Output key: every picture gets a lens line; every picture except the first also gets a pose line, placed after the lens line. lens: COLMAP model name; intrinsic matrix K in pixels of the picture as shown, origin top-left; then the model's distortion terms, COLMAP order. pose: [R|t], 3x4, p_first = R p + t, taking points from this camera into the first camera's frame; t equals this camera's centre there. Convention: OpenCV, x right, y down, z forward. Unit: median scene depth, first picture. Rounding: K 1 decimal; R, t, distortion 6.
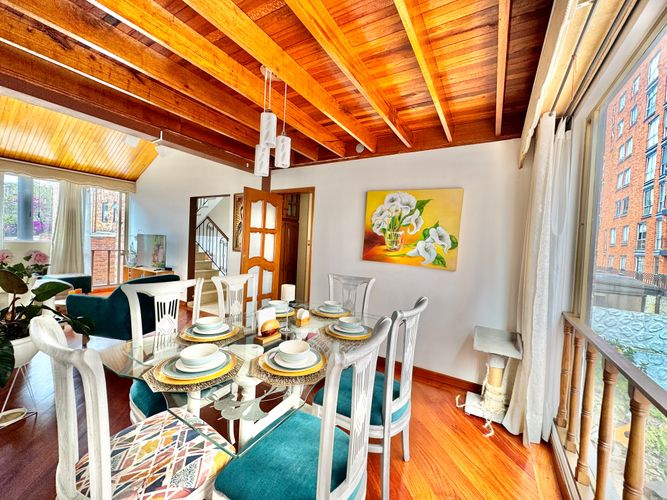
lens RADIAL K [[265.1, 0, 334.1], [0, 265.1, 249.3], [0, 0, 1]] dist [0.000255, 0.000437]
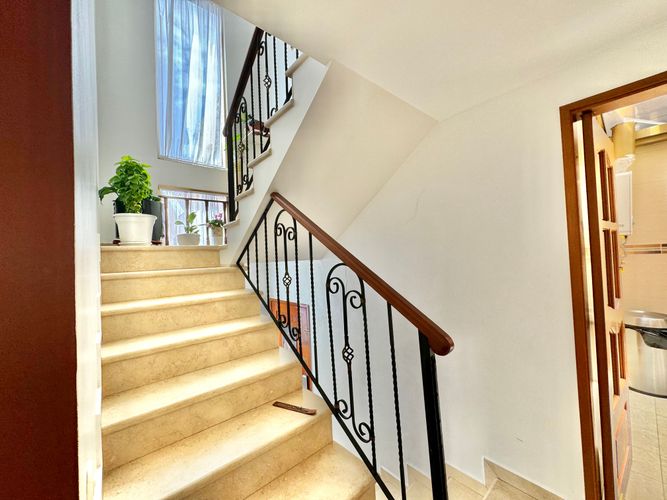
lens RADIAL K [[265.1, 0, 334.1], [0, 265.1, 249.3], [0, 0, 1]] dist [0.000255, 0.000437]
pose [[0.950560, -0.097366, -0.294881, -0.343884], [0.085993, 0.994973, -0.051324, -0.044470], [0.298396, 0.023429, 0.954155, 0.761328]]
